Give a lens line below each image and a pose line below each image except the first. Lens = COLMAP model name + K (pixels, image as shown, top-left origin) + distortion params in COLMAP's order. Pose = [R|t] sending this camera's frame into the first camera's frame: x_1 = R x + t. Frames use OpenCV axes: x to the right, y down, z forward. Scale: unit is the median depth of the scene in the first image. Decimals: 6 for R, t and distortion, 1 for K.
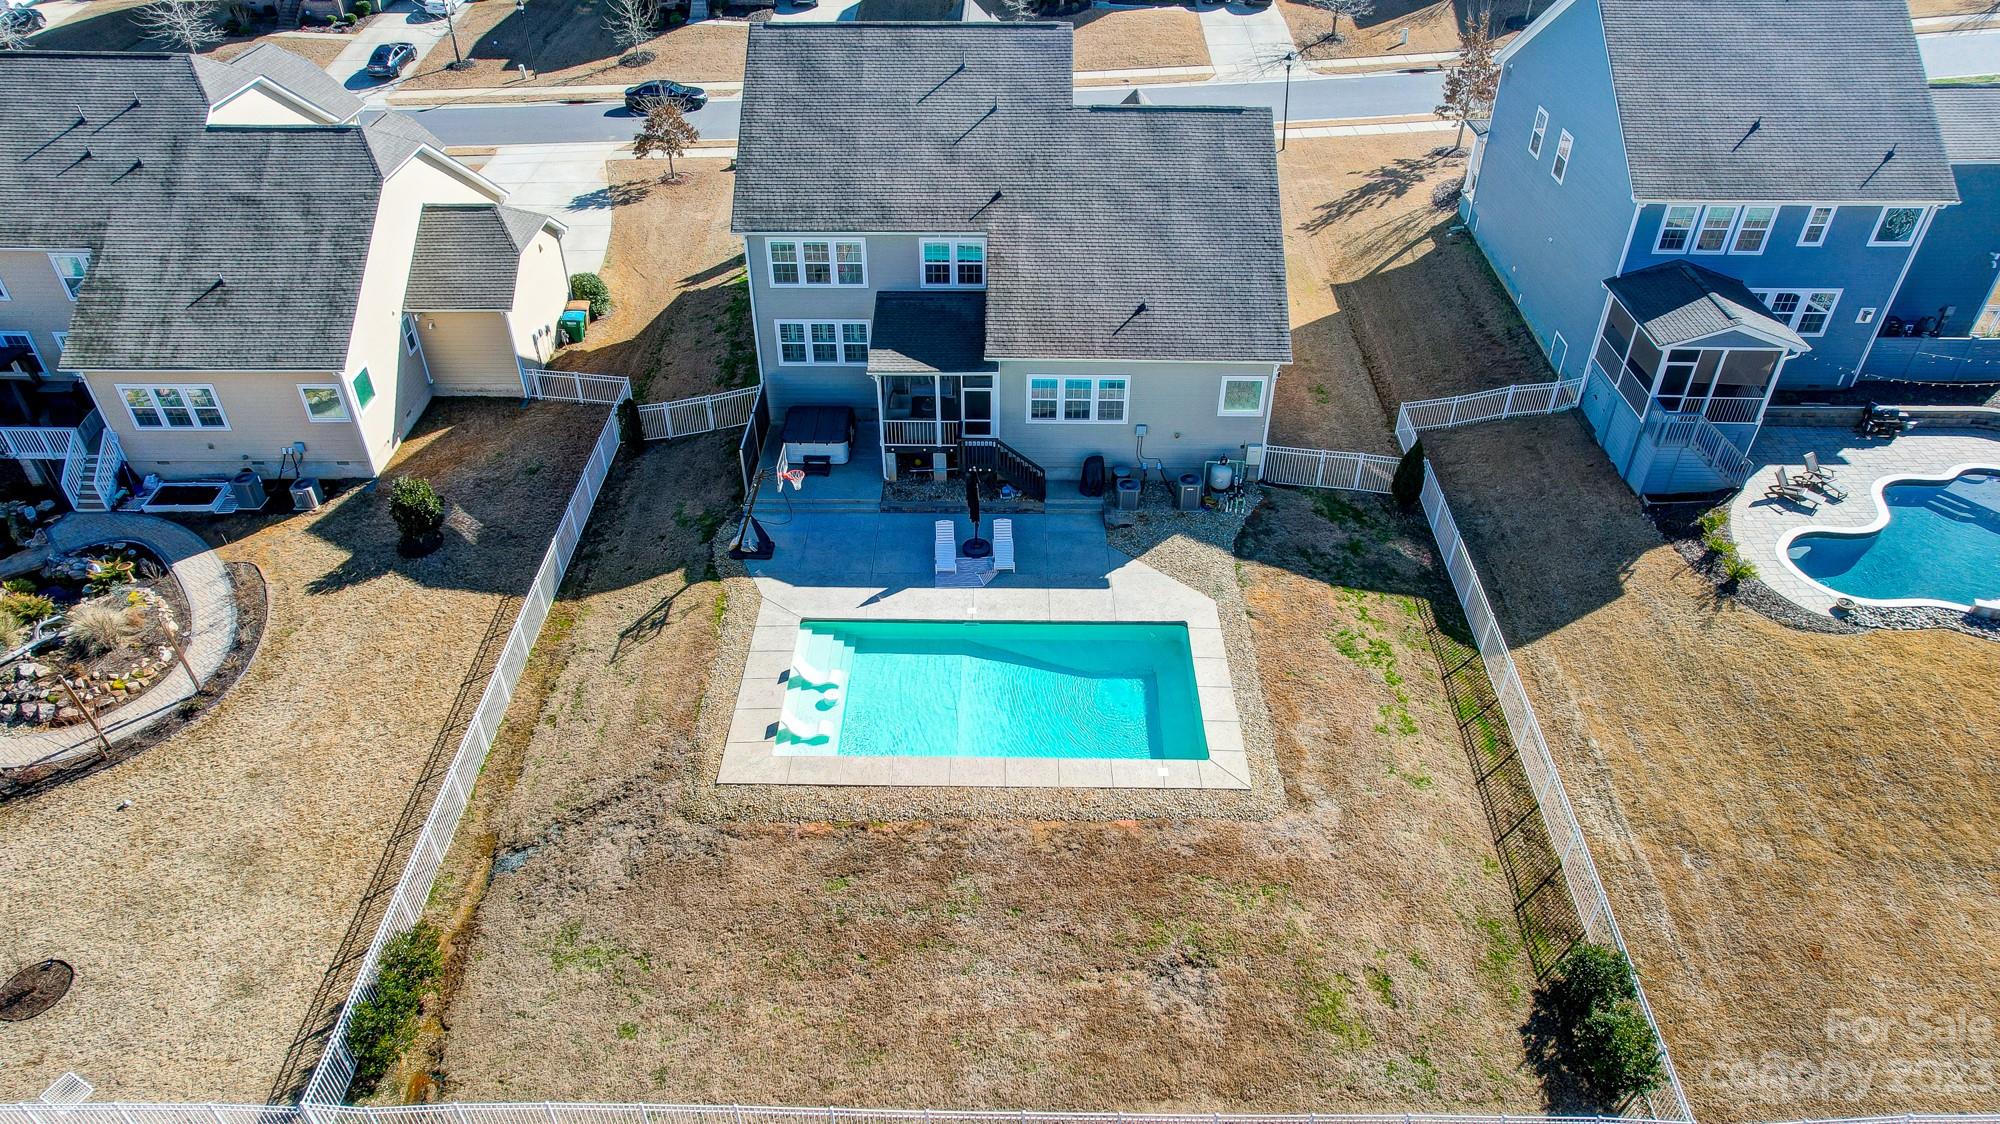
lens RADIAL K [[1312.7, 0, 1001.5], [0, 1312.7, 574.4], [0, 0, 1]] dist [-0.075501, 0.075708]
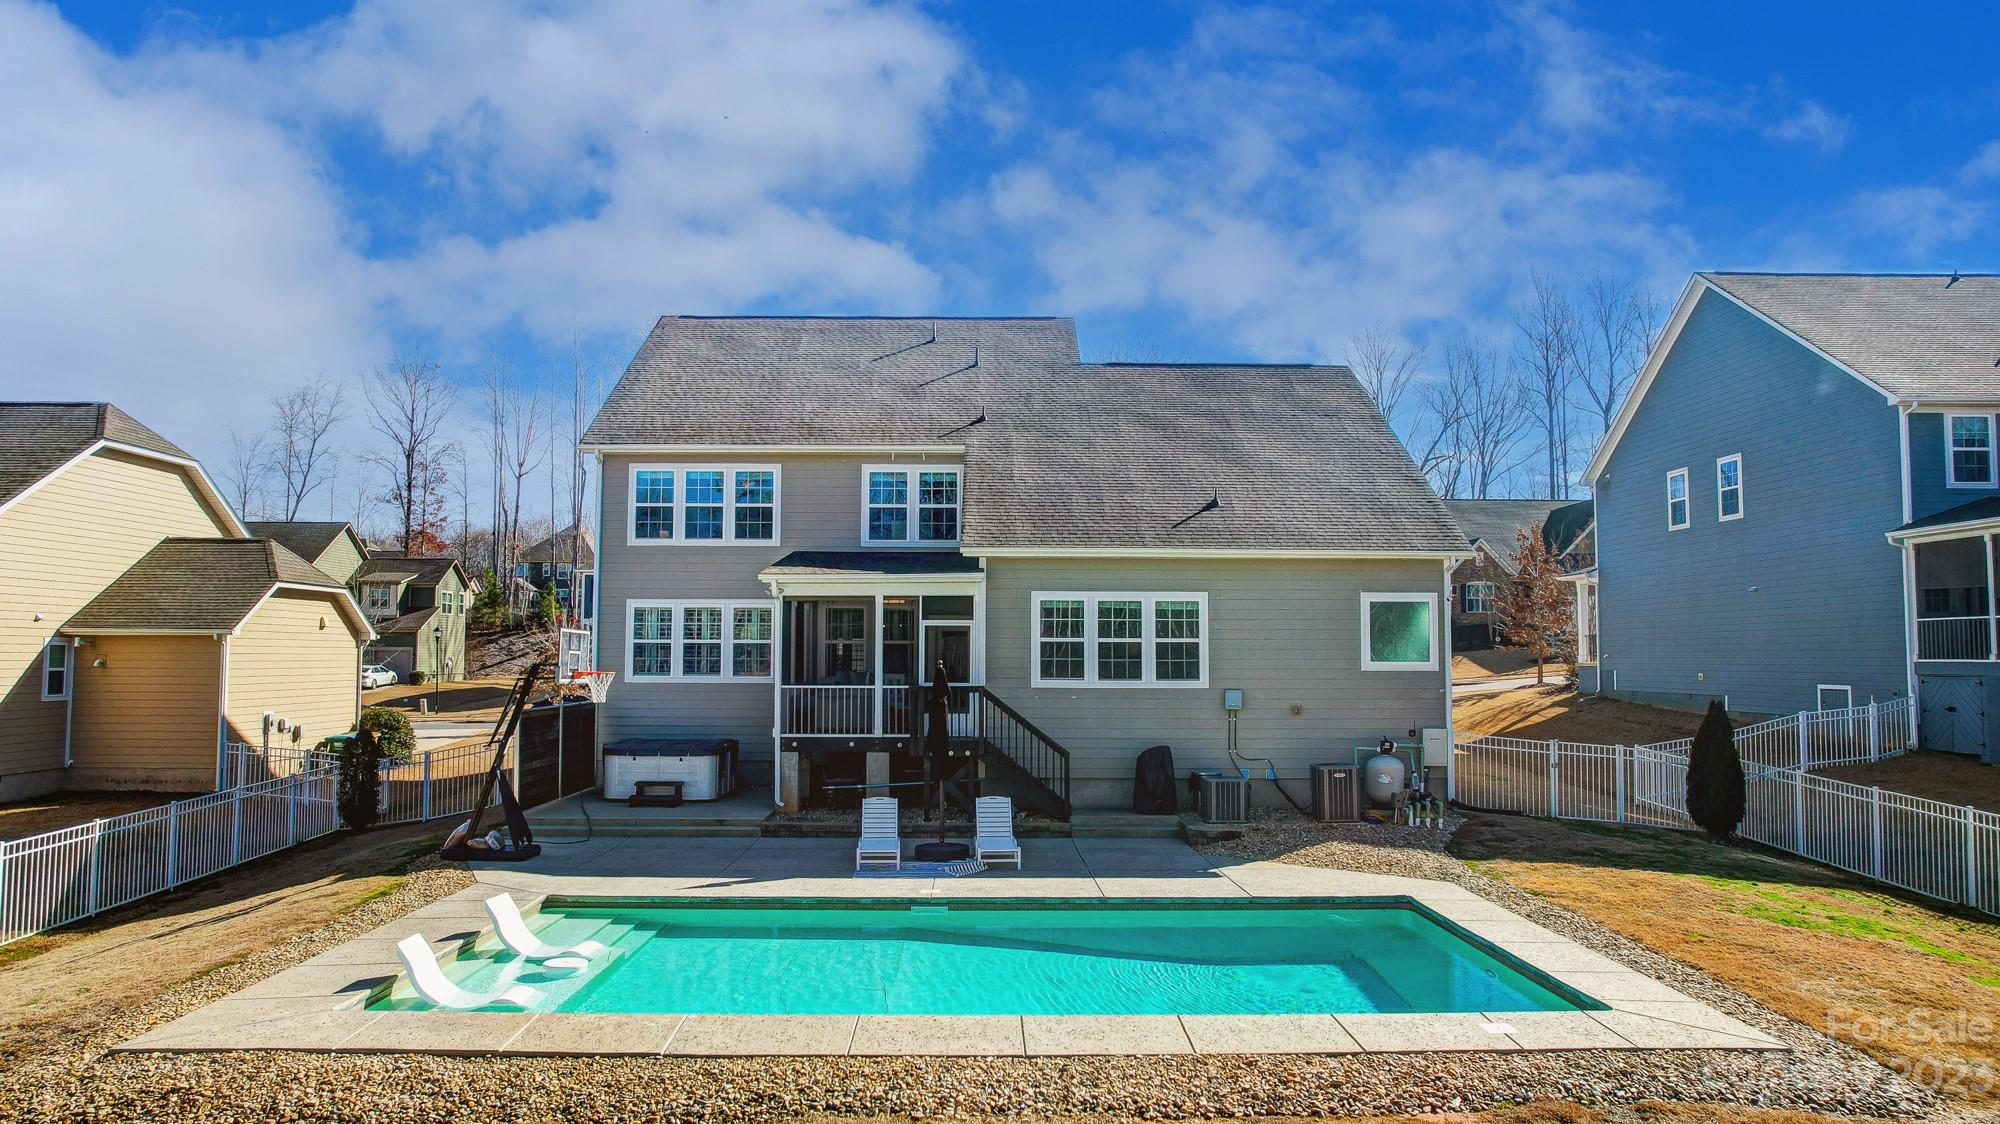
lens RADIAL K [[1300.3, 0, 995.3], [0, 1300.3, 570.7], [0, 0, 1]] dist [-0.076940, 0.076319]
pose [[0.999705, 0.005437, 0.023666, -0.010704], [0.011514, 0.751911, -0.659164, 0.218981], [-0.021378, 0.659242, 0.751627, 0.537441]]
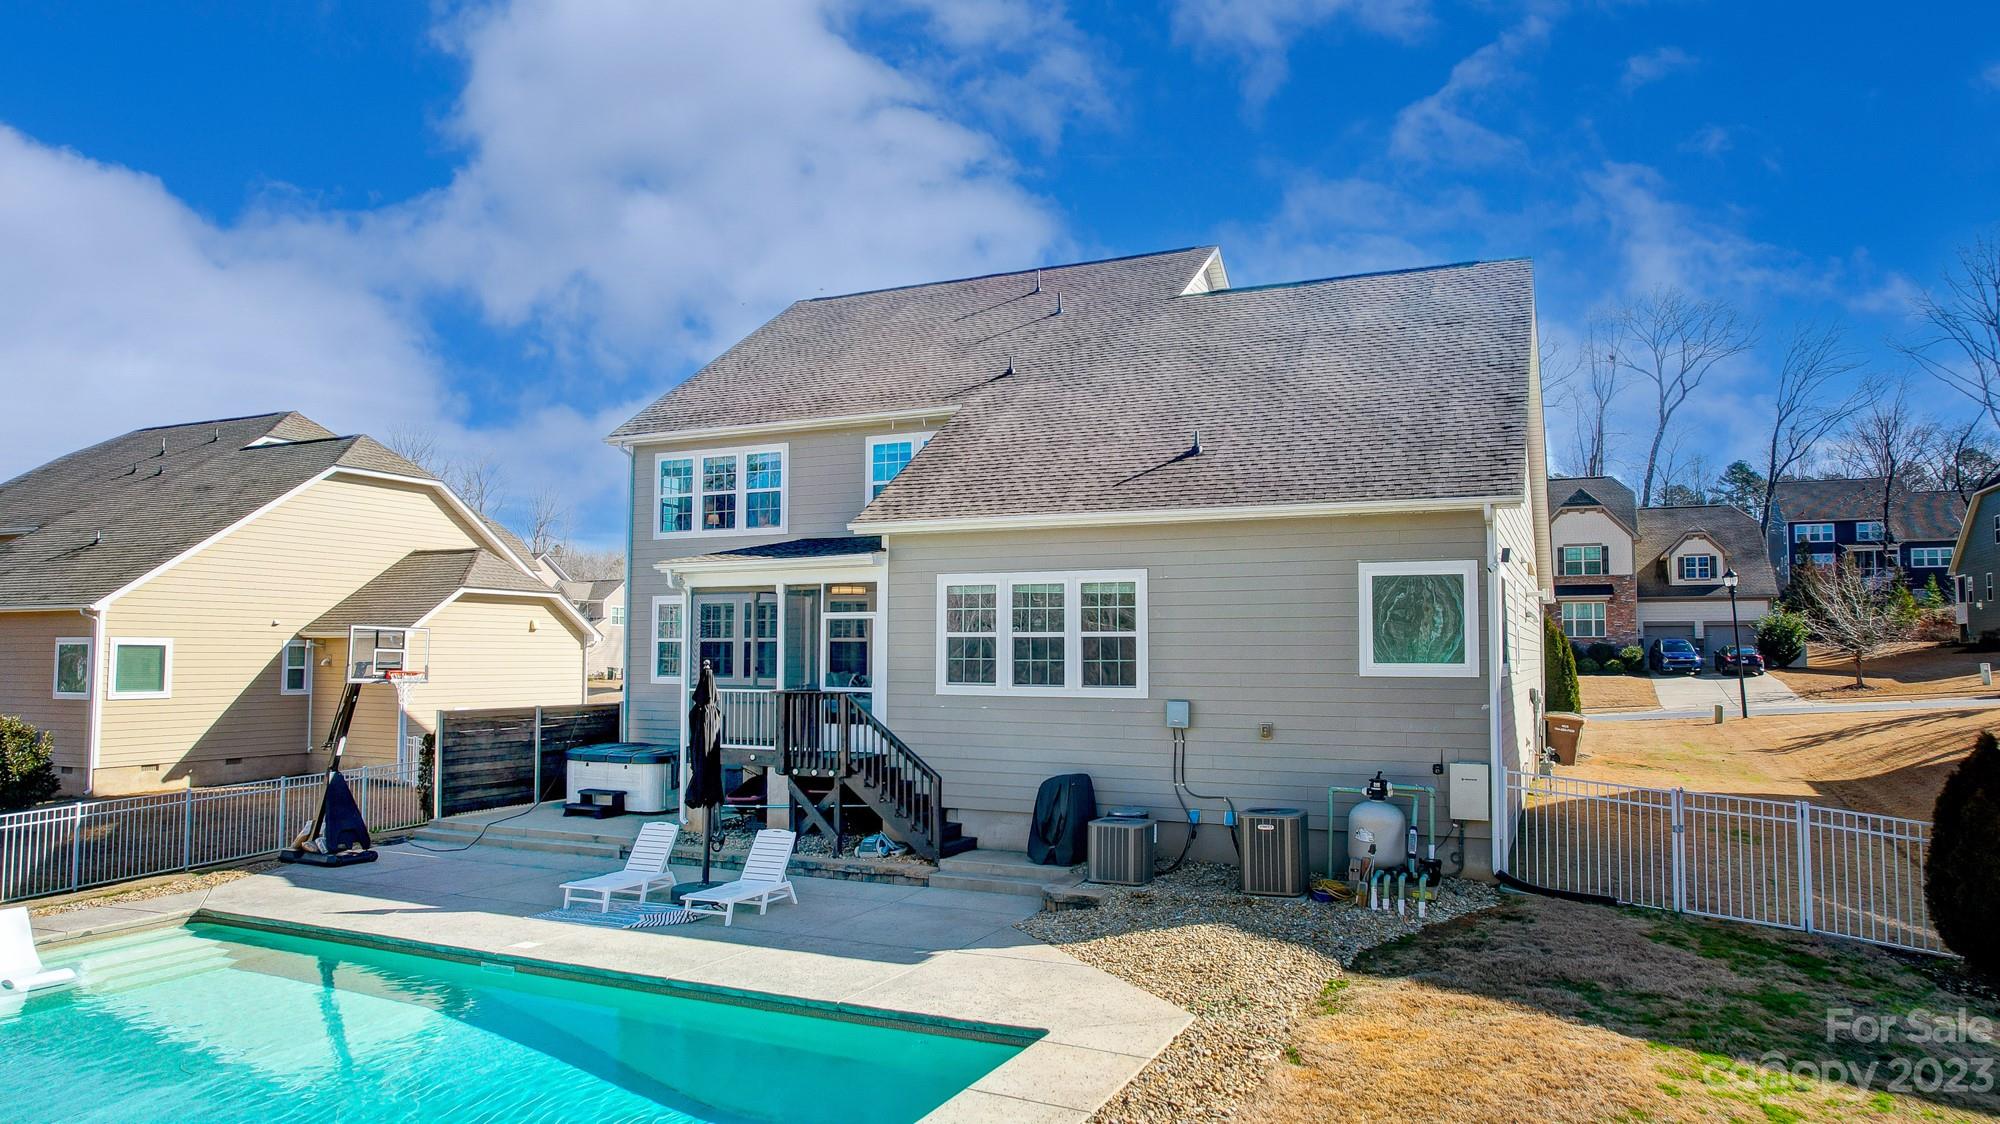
lens RADIAL K [[1285.9, 0, 995.2], [0, 1285.9, 569.2], [0, 0, 1]] dist [-0.083509, 0.079577]
pose [[0.912346, -0.024065, -0.408712, 0.221590], [-0.252245, 0.753266, -0.607423, 0.119285], [0.322487, 0.657276, 0.681169, 0.667597]]
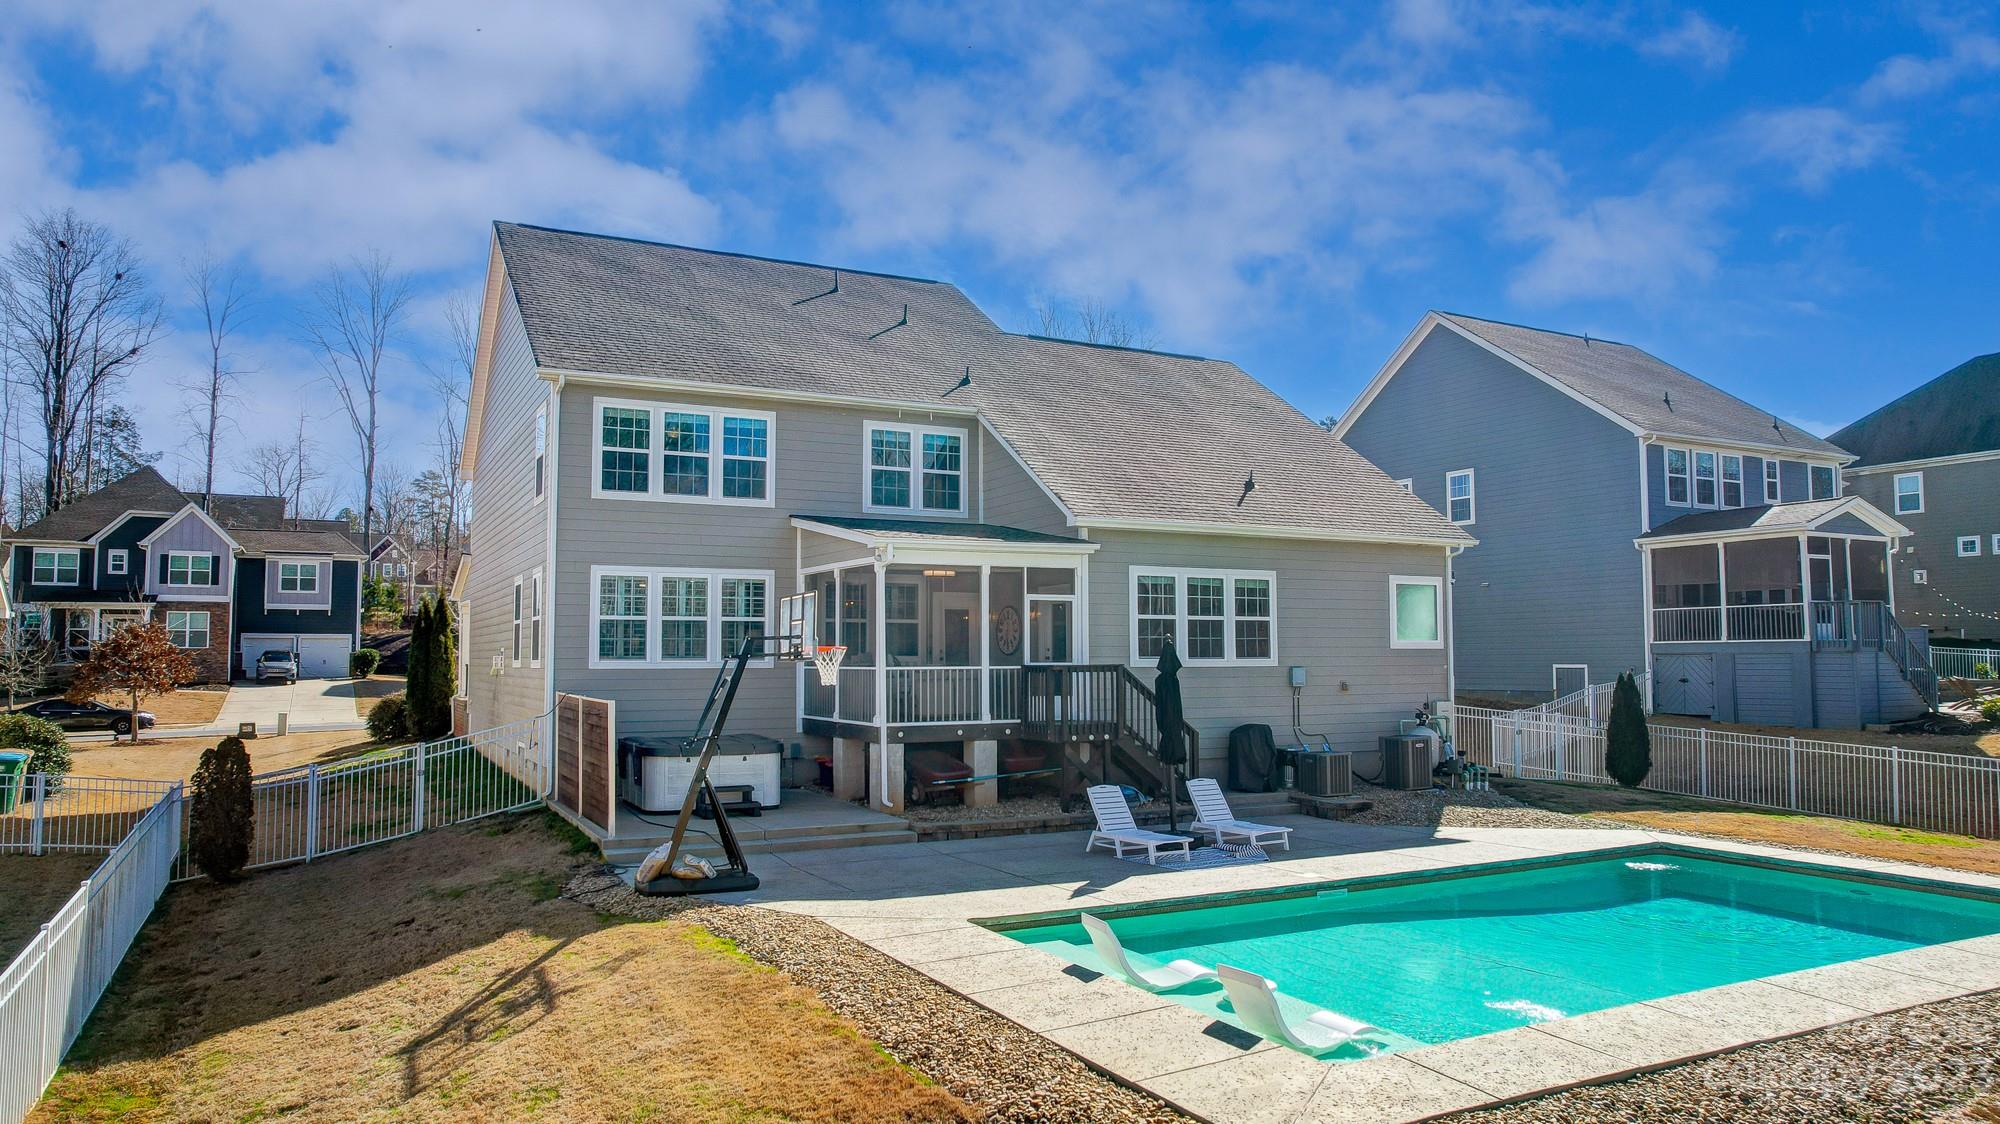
lens RADIAL K [[1312.7, 0, 1001.5], [0, 1312.7, 574.4], [0, 0, 1]] dist [-0.075501, 0.075708]
pose [[0.879765, 0.028739, 0.474539, -0.286165], [0.290500, 0.757644, -0.584453, 0.157200], [-0.376328, 0.652035, 0.658200, 0.633800]]
